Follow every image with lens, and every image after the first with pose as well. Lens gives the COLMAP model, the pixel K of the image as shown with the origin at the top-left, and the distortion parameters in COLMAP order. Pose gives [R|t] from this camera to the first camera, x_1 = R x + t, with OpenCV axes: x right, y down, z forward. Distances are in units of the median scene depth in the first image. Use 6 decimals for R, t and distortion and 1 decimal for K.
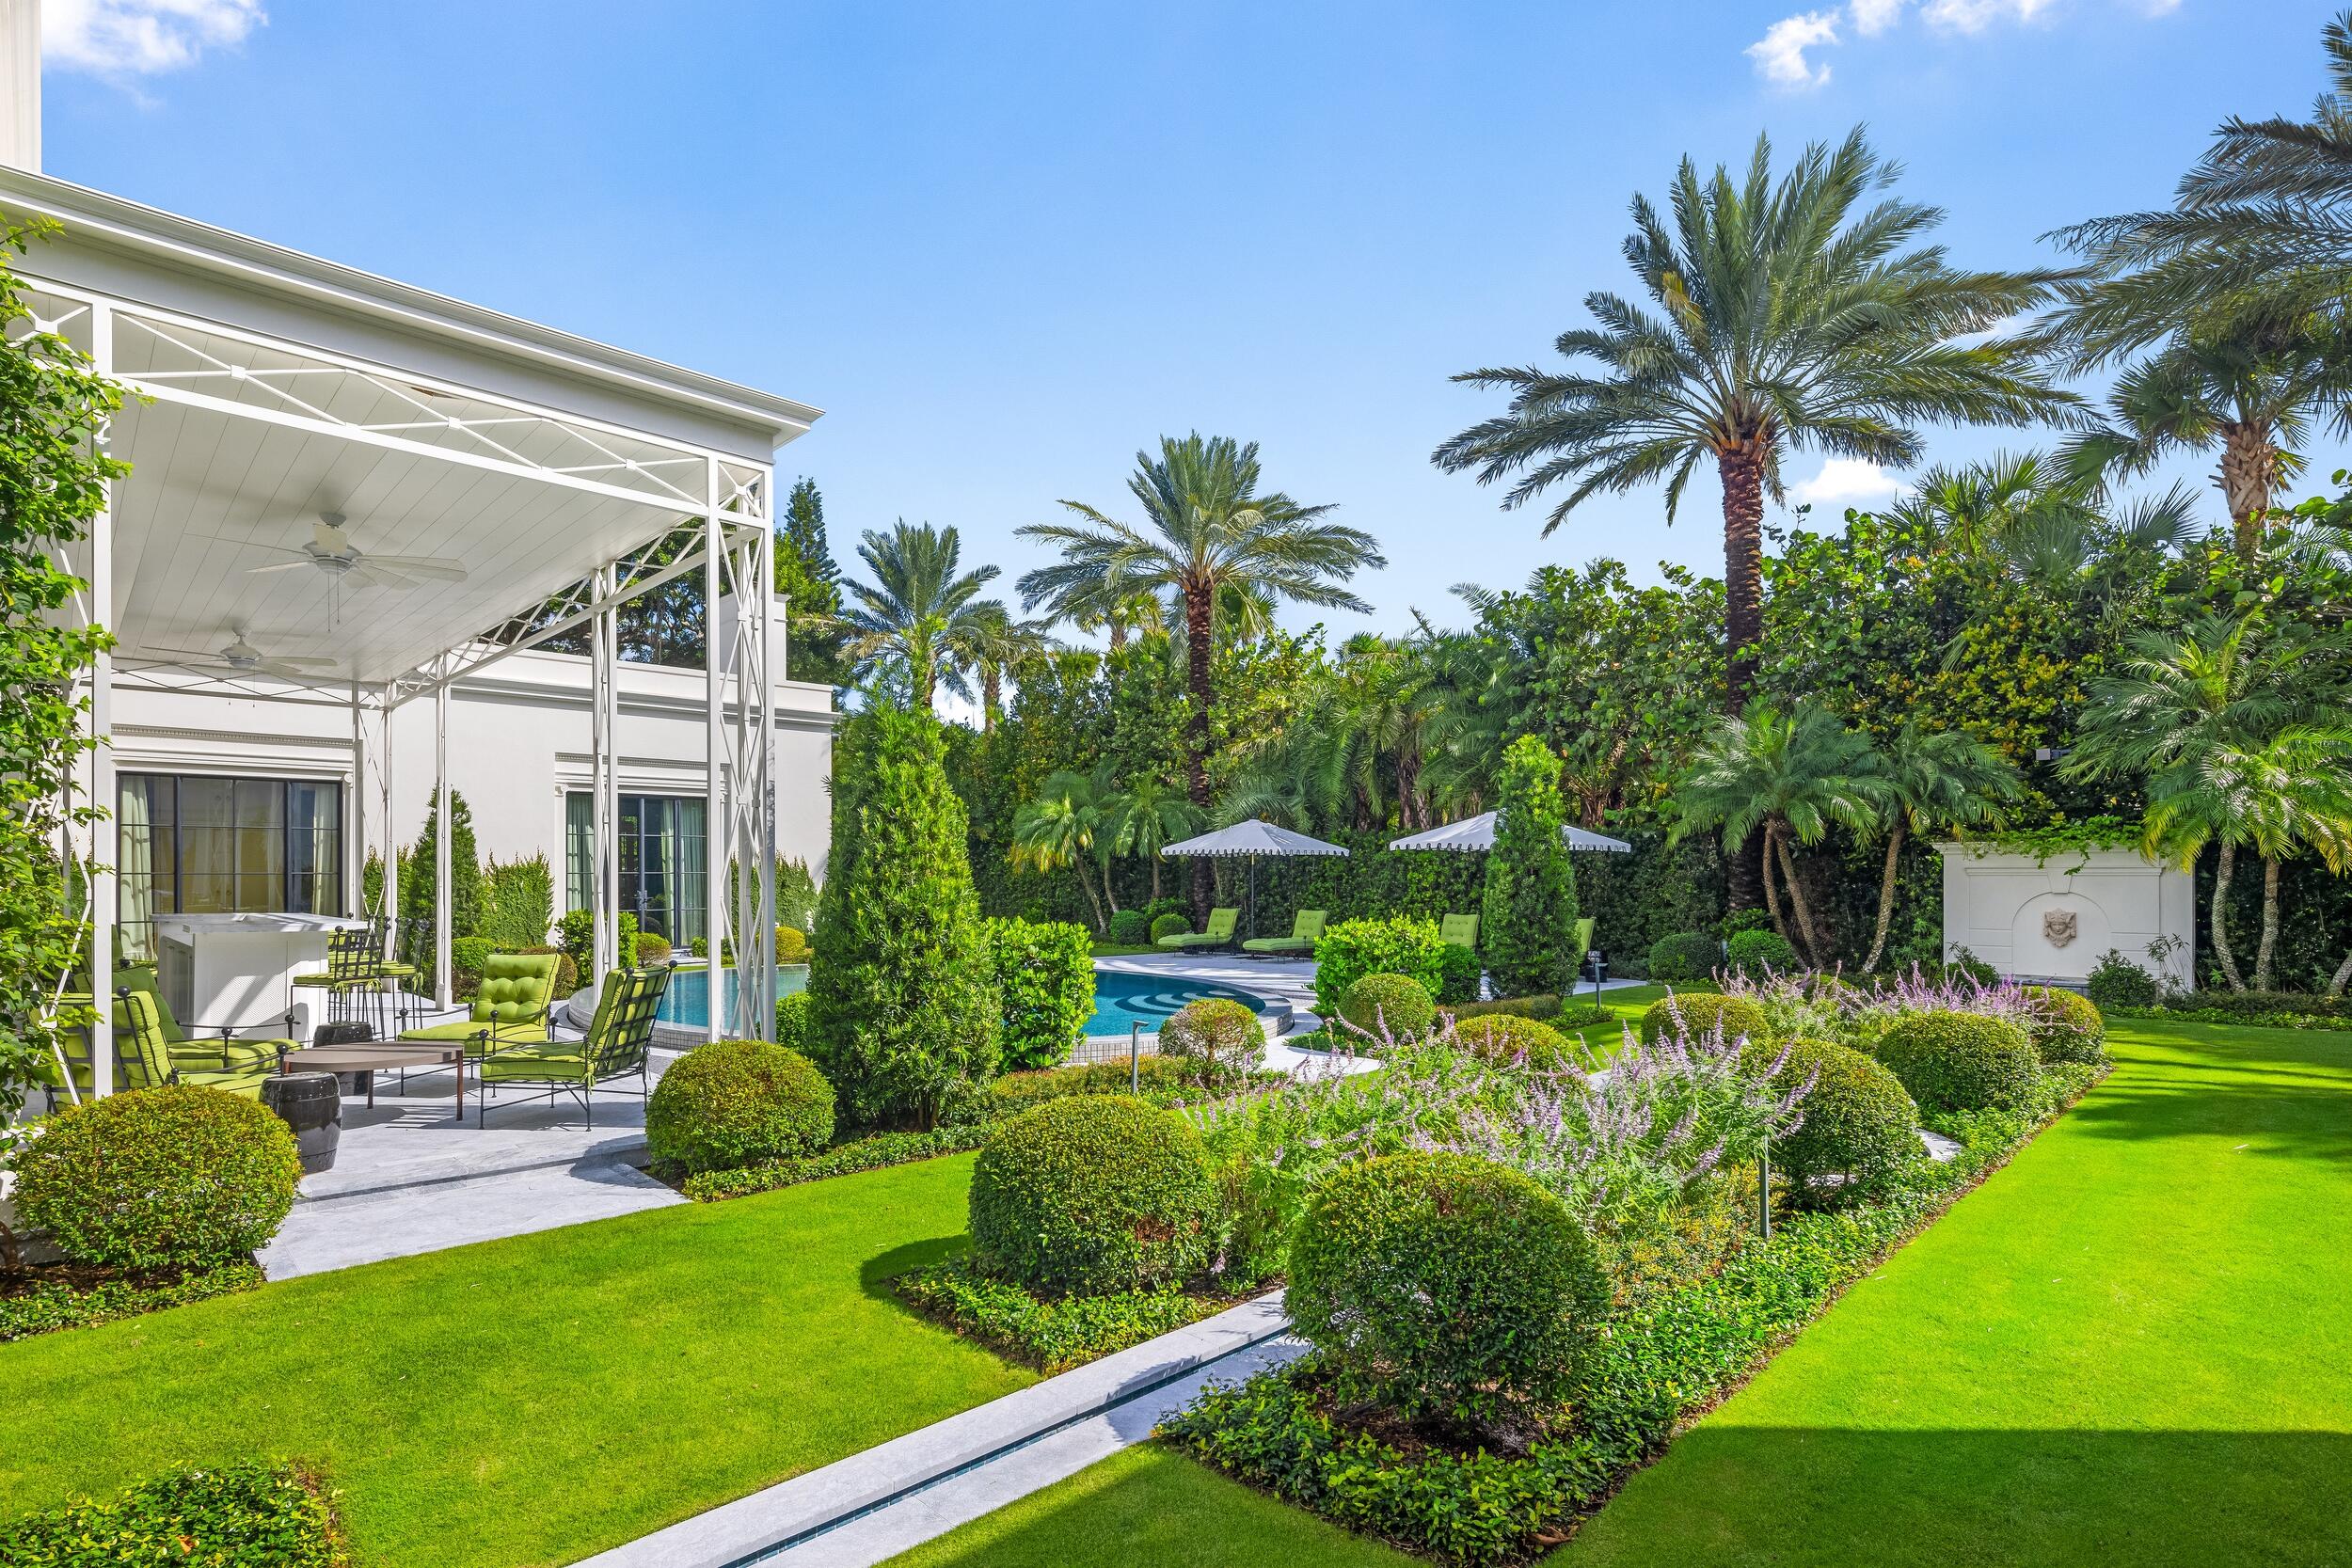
lens RADIAL K [[1158.9, 0, 1160.7], [0, 1158.9, 925.5], [0, 0, 1]] dist [-0.000459, -0.001448]
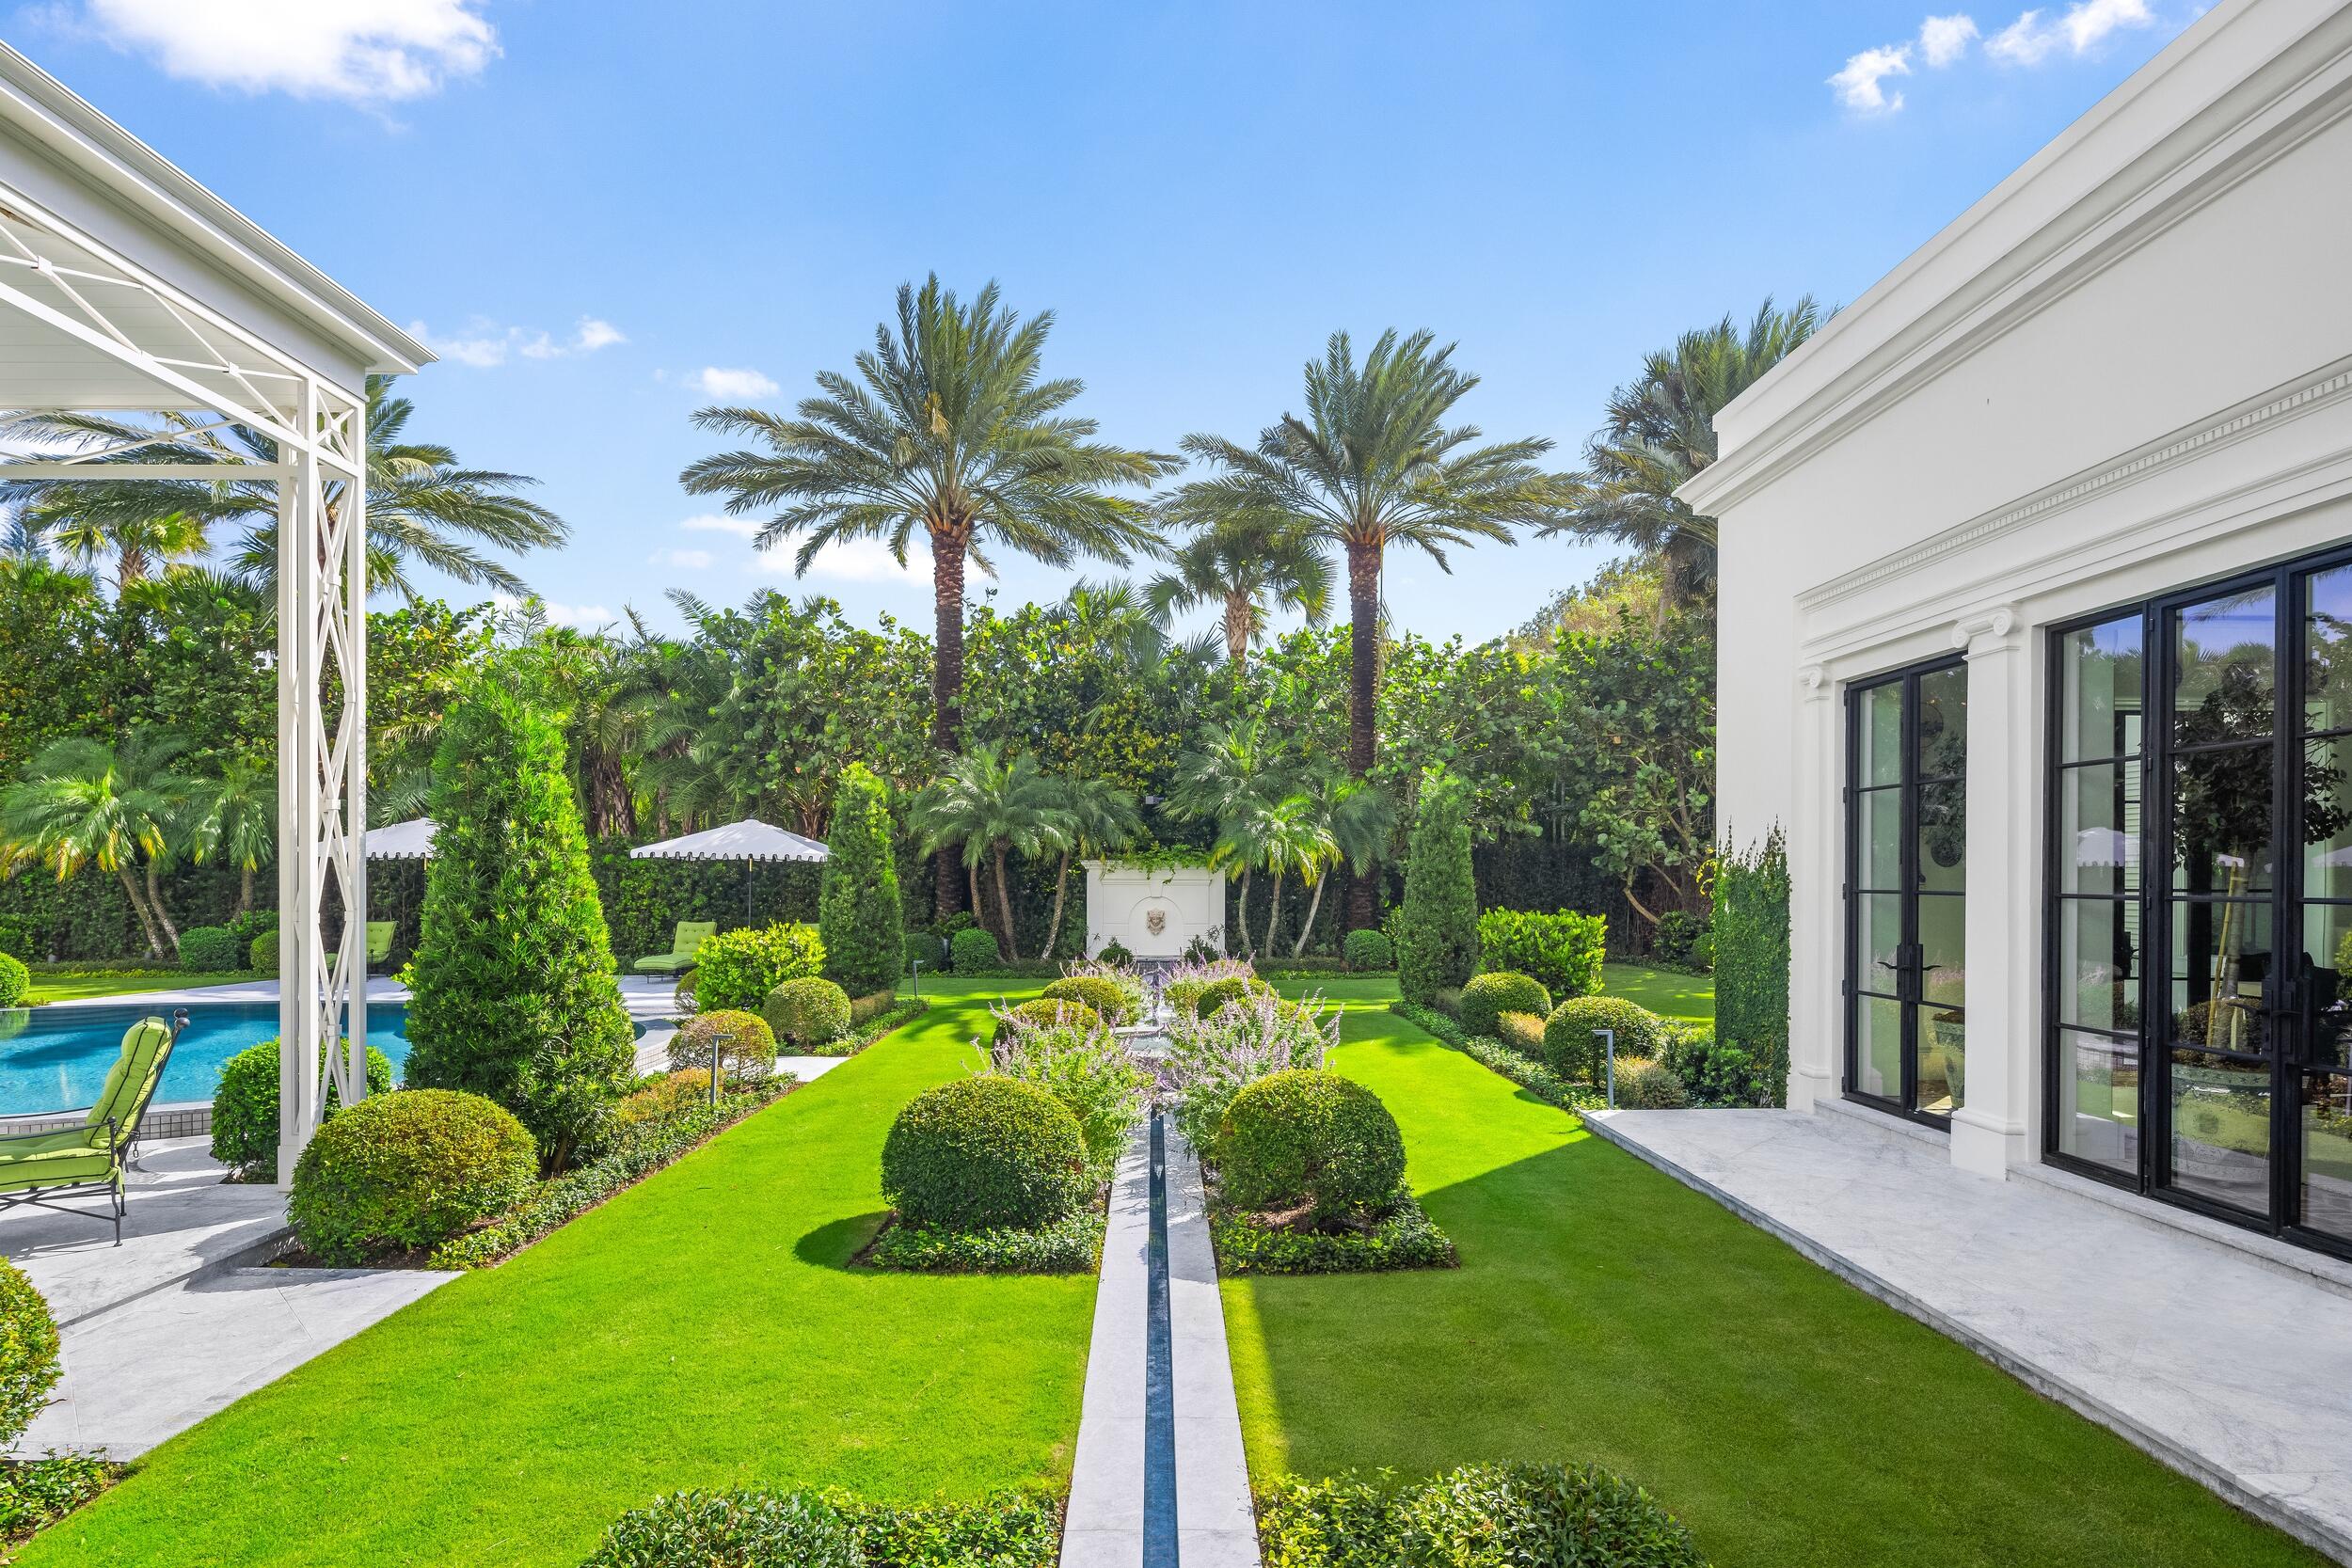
lens RADIAL K [[1142.4, 0, 1179.3], [0, 1142.4, 951.8], [0, 0, 1]] dist [-0.001104, -0.001343]
pose [[0.687382, -0.042778, 0.725035, -0.237741], [0.027529, 0.999081, 0.032848, -0.006248], [-0.725774, -0.002620, 0.687928, 0.004765]]
